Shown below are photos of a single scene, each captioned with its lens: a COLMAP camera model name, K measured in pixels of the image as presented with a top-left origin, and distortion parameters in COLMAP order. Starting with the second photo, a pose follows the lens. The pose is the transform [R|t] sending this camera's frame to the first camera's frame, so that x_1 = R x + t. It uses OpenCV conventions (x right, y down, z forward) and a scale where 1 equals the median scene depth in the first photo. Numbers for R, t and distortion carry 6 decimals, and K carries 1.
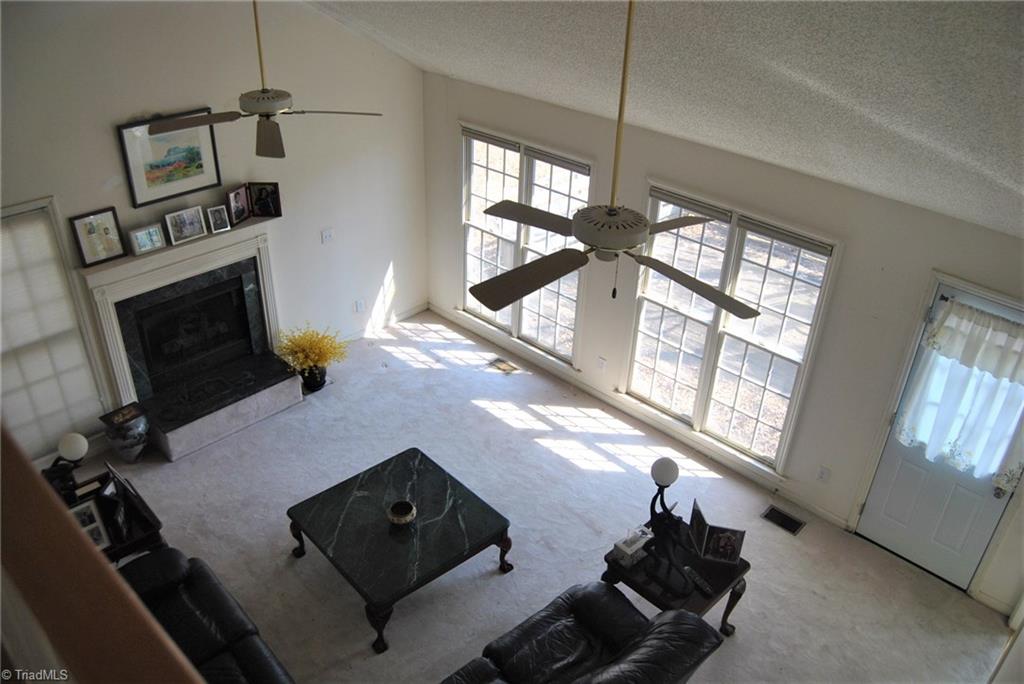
lens RADIAL K [[804.3, 0, 512.0], [0, 804.3, 342.0], [0, 0, 1]] dist [-0.084405, 0.002742]
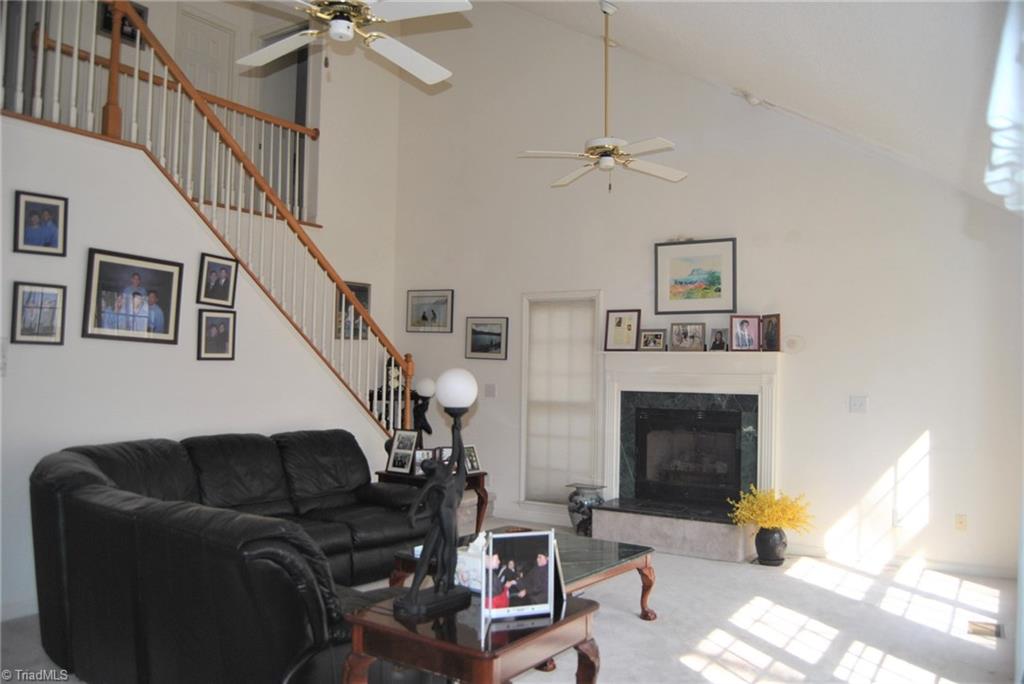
lens RADIAL K [[804.3, 0, 512.0], [0, 804.3, 342.0], [0, 0, 1]] dist [-0.084405, 0.002742]
pose [[0.195168, -0.061964, -0.978810, 0.620692], [-0.514450, 0.843219, -0.155959, 0.154043], [0.835015, 0.533987, 0.132692, 0.664428]]
